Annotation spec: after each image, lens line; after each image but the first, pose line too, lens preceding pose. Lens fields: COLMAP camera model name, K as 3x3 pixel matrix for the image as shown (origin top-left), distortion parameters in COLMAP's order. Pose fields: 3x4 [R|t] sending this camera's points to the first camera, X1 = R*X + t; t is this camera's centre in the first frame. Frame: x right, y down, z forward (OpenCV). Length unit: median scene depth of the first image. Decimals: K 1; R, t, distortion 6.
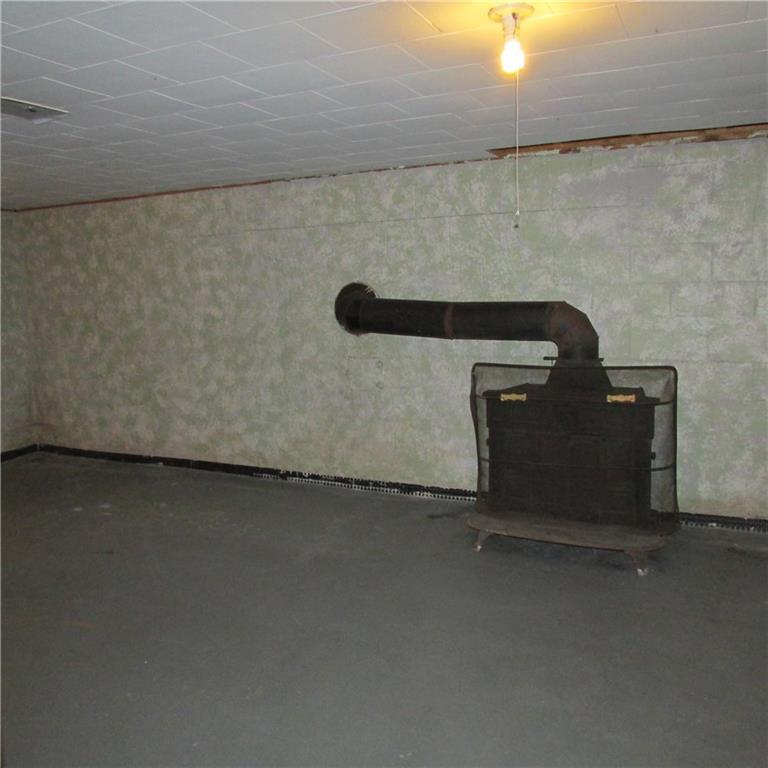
lens RADIAL K [[723.9, 0, 384.0], [0, 723.9, 384.0], [0, 0, 1]] dist [-0.048812, 0.016233]
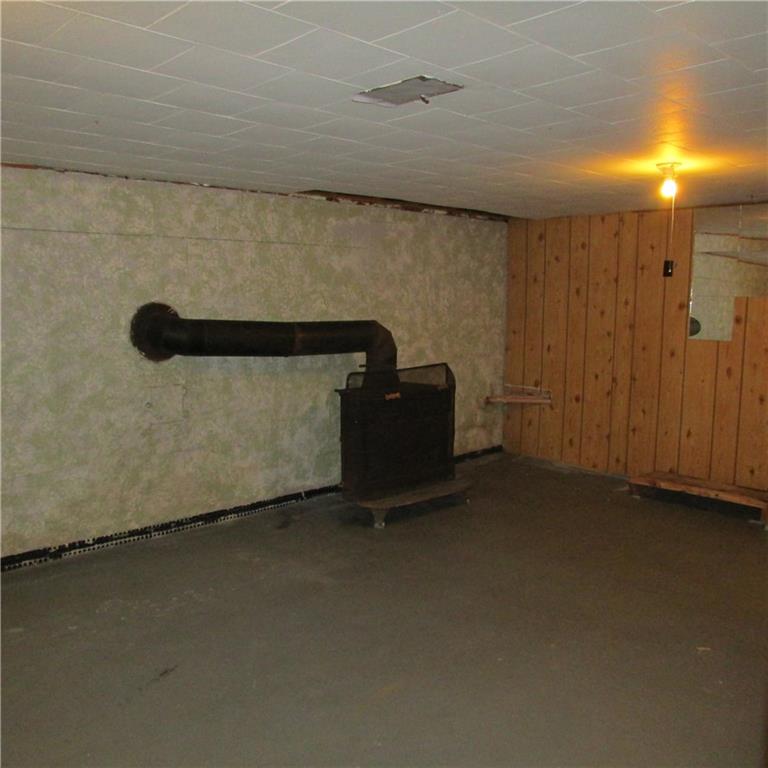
lens RADIAL K [[723.9, 0, 384.0], [0, 723.9, 384.0], [0, 0, 1]] dist [-0.048812, 0.016233]
pose [[0.364174, -0.084623, 0.927478, -0.773848], [0.120344, 0.991790, 0.043238, -0.045813], [-0.923523, 0.095870, 0.371369, 0.424480]]
